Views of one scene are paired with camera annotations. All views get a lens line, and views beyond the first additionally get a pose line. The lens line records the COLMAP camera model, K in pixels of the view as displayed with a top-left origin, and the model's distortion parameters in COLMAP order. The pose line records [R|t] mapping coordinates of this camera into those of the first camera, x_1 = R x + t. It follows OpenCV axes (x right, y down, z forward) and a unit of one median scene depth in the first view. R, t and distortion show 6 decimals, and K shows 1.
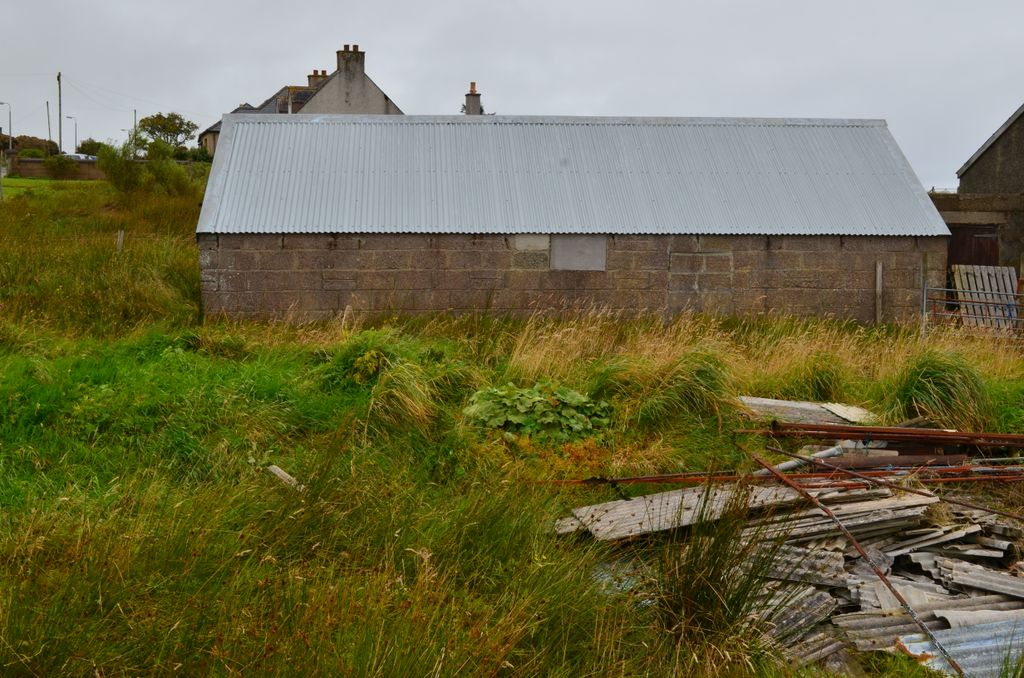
lens RADIAL K [[1212.1, 0, 510.8], [0, 1212.1, 341.2], [0, 0, 1]] dist [-0.057833, 0.000000]
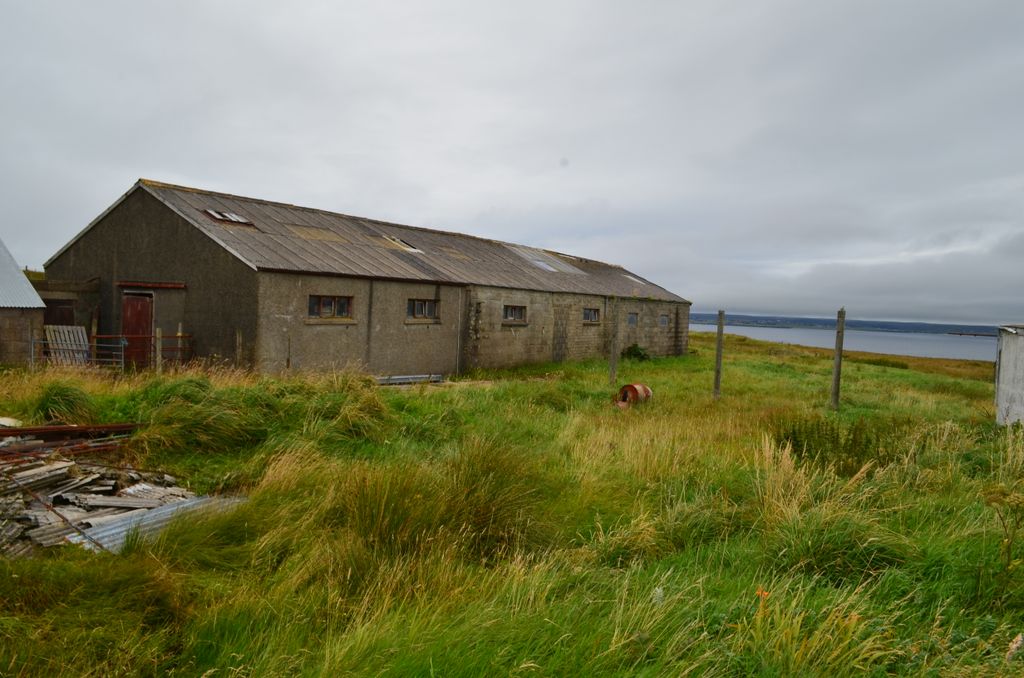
lens RADIAL K [[1212.1, 0, 513.1], [0, 1212.1, 338.9], [0, 0, 1]] dist [-0.057833, 0.000000]
pose [[0.679521, -0.022859, 0.733300, -0.452758], [0.041050, 0.999133, -0.006894, -0.012946], [-0.732507, 0.034787, 0.679870, -0.628018]]
